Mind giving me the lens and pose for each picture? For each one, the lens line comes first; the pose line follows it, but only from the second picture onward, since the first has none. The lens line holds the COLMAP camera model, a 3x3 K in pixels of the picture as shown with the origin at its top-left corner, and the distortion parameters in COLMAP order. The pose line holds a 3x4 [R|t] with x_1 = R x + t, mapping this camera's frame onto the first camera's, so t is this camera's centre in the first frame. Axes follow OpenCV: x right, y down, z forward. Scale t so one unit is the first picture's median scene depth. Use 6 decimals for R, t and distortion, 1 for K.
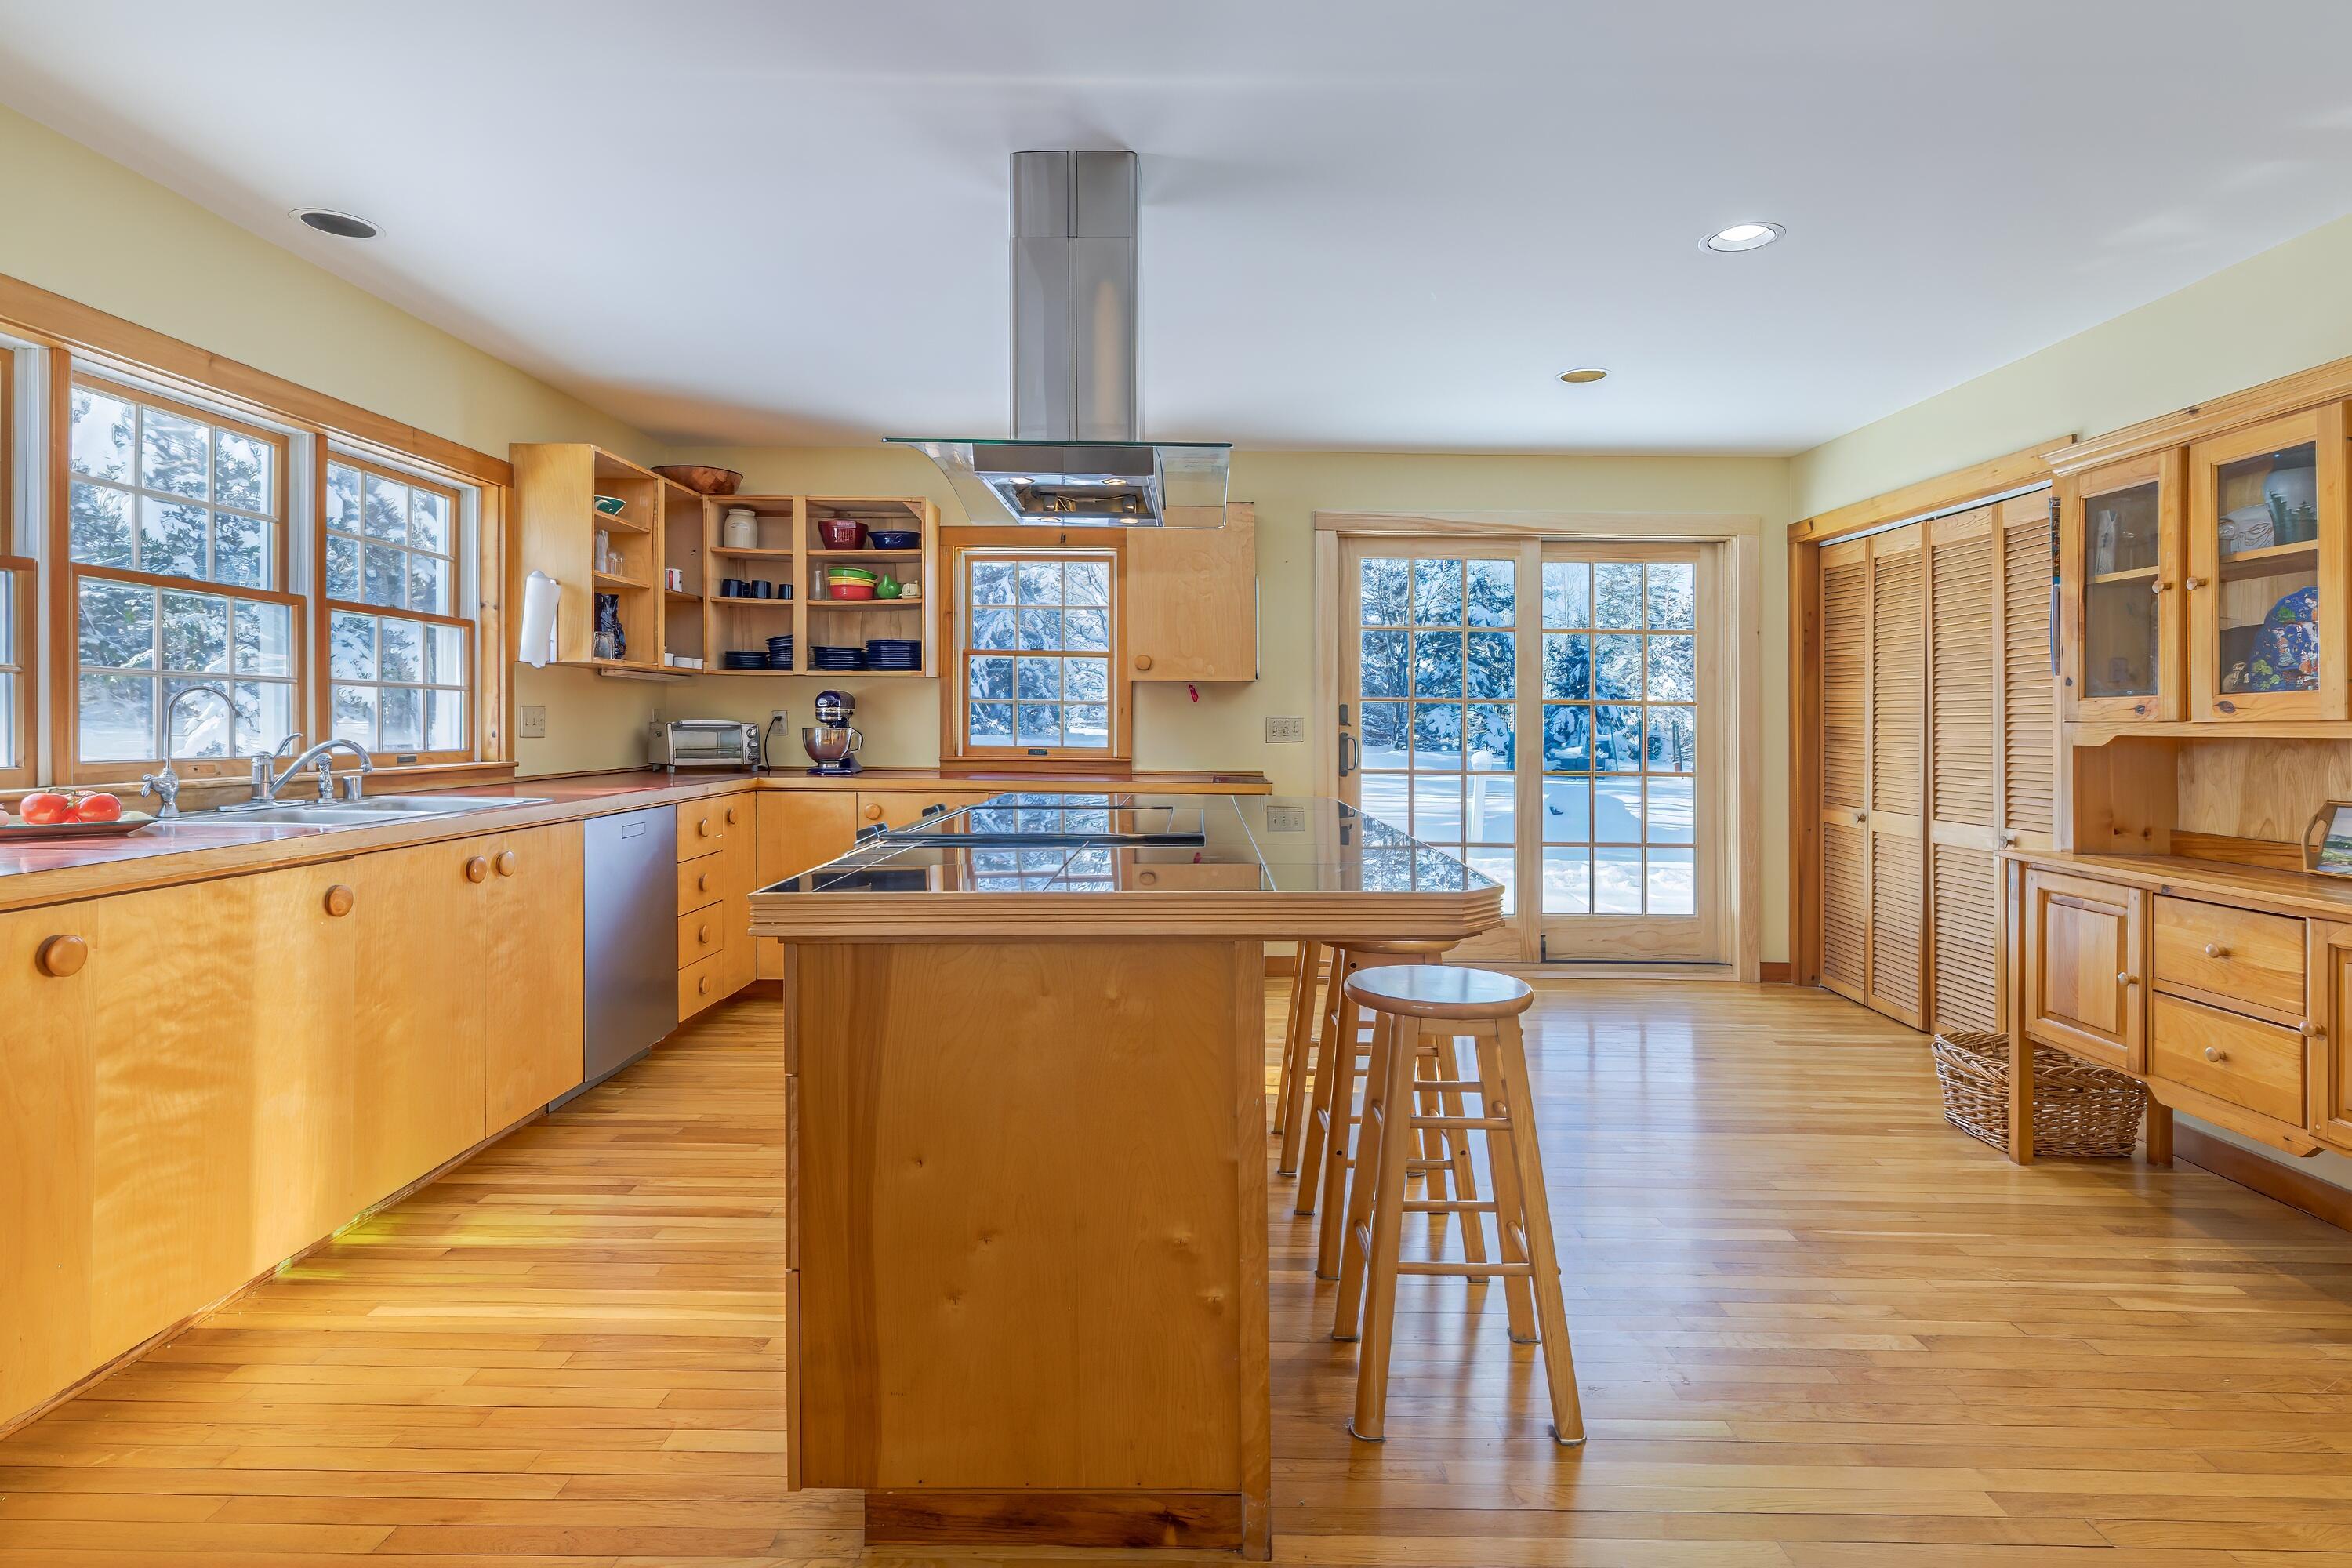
lens RADIAL K [[1089.2, 0, 1178.9], [0, 1089.2, 715.7], [0, 0, 1]] dist [0.005667, 0.001401]
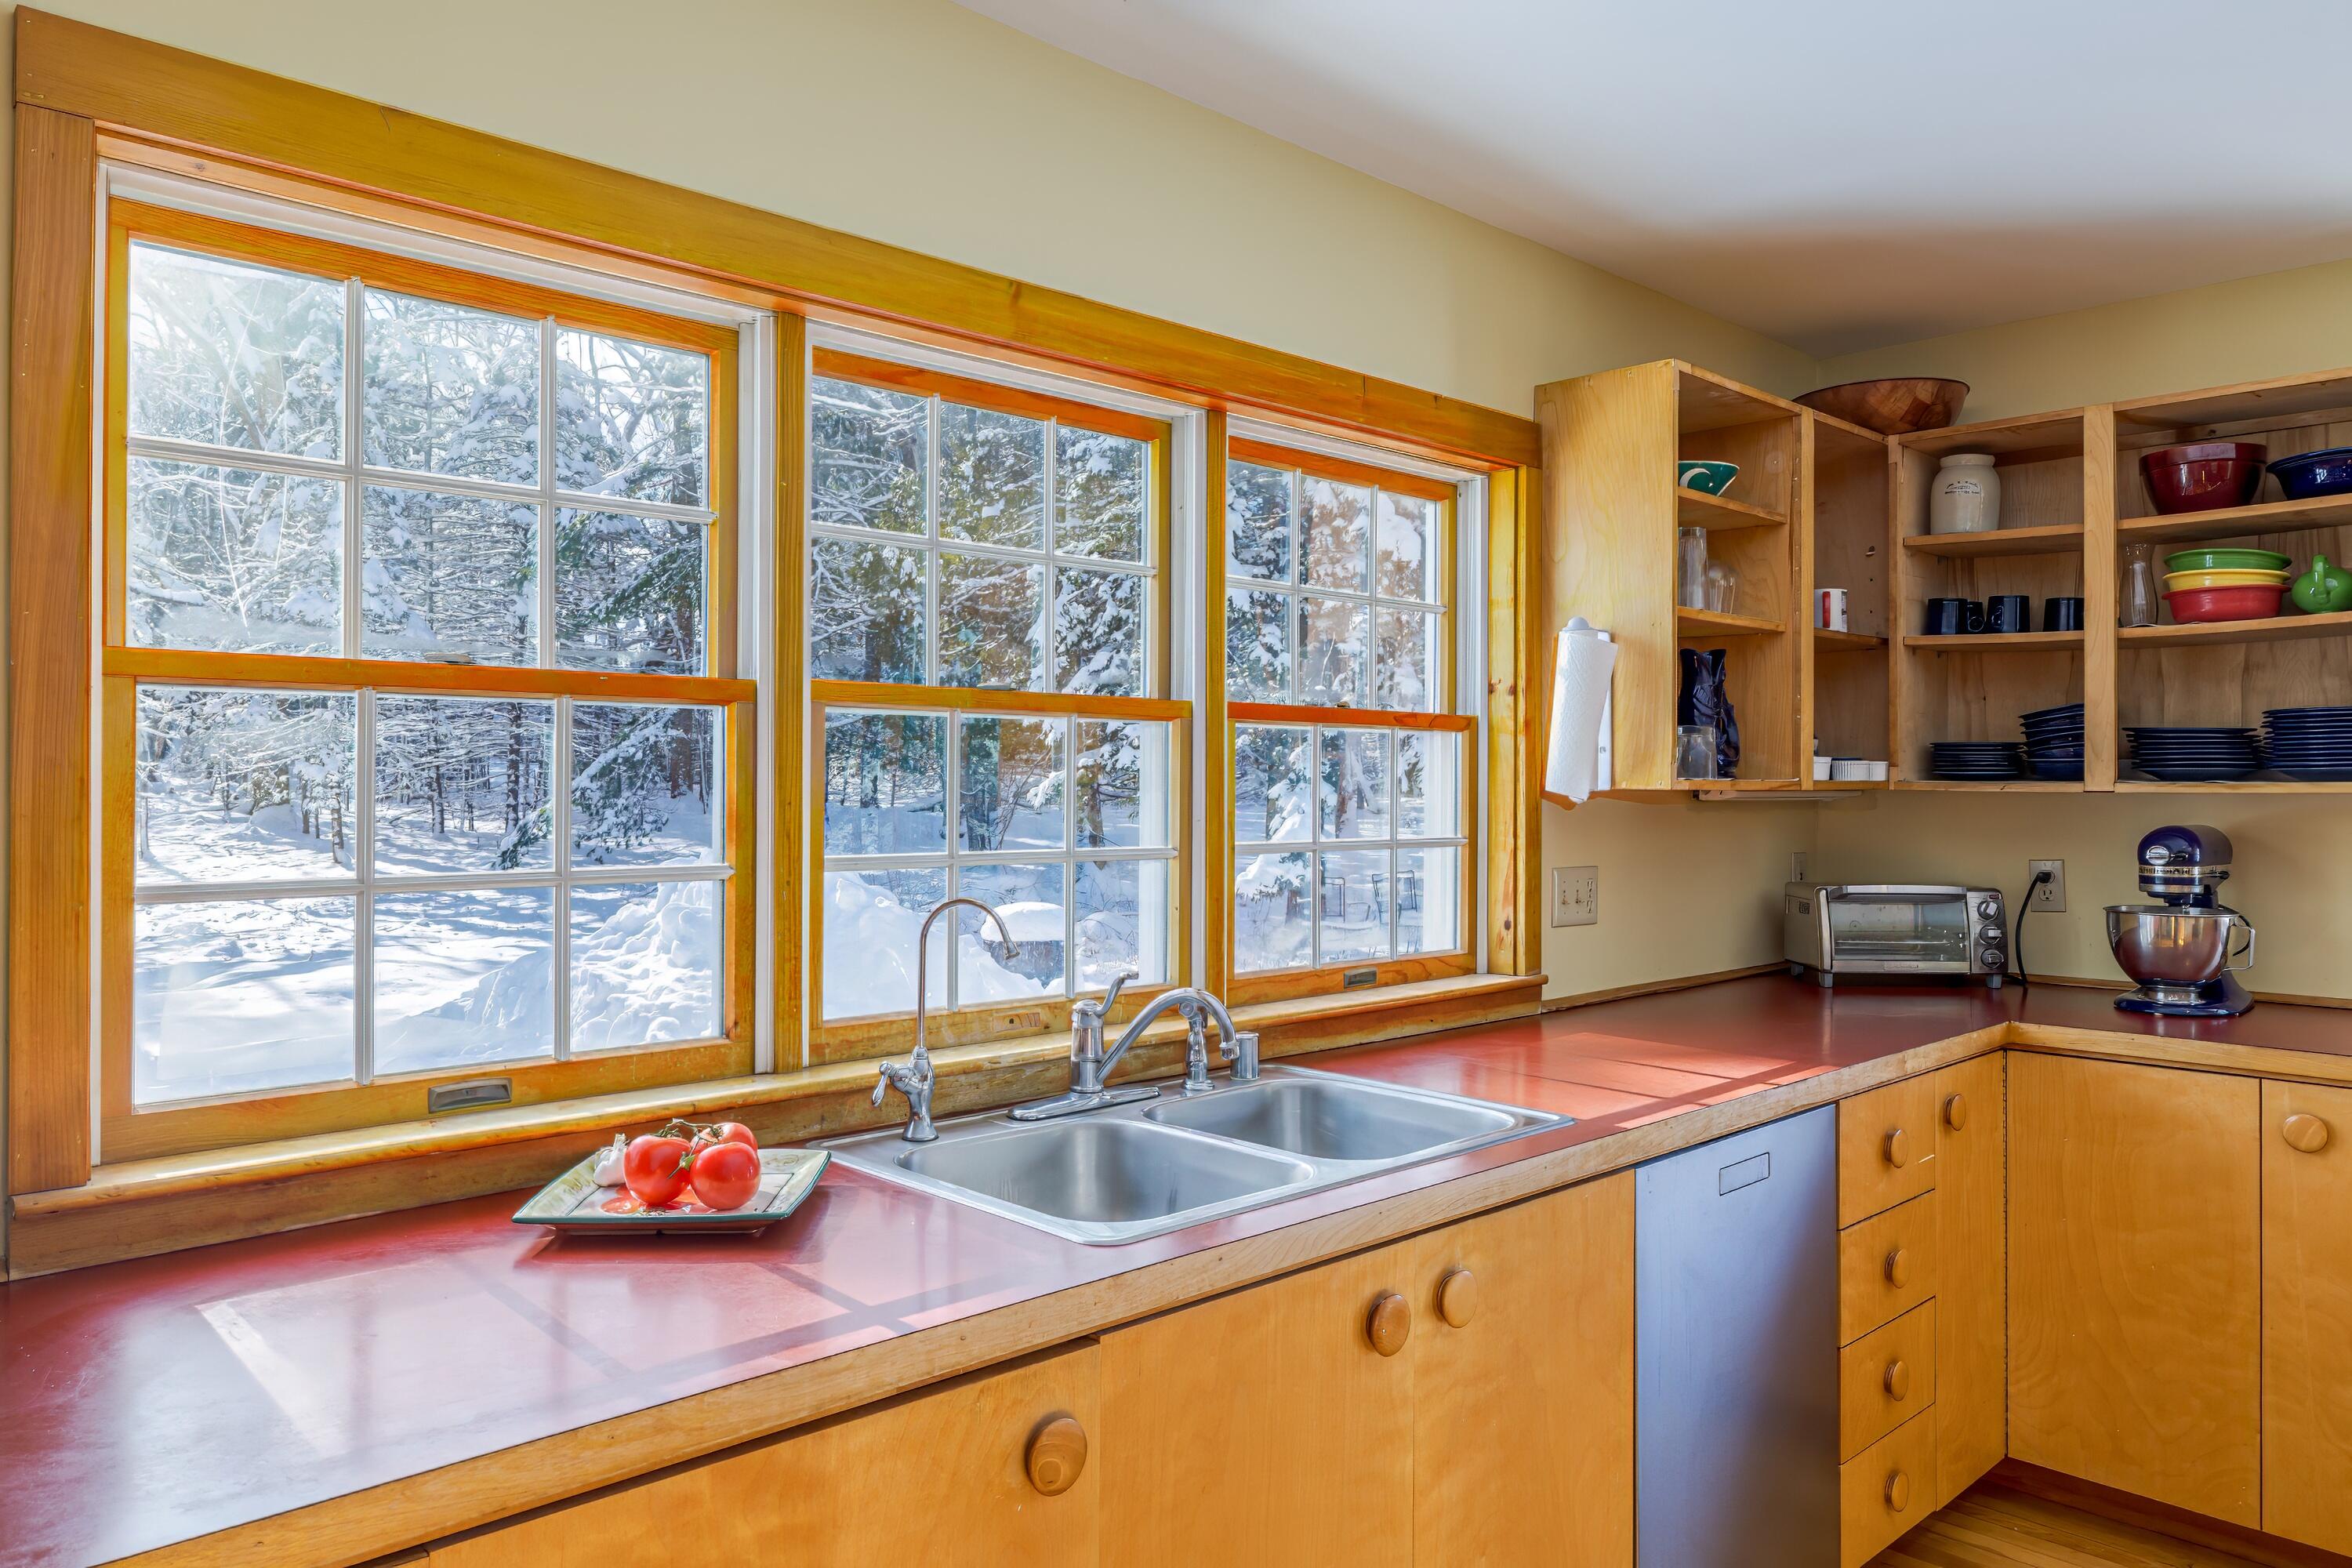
lens RADIAL K [[1587.0, 0, 1183.6], [0, 1587.0, 784.0], [0, 0, 1]] dist [0.007645, -0.001707]
pose [[0.680466, -0.001806, -0.732777, -0.131876], [-0.002439, 0.999986, -0.004729, -0.041060], [0.732775, 0.005005, 0.680452, 0.287587]]
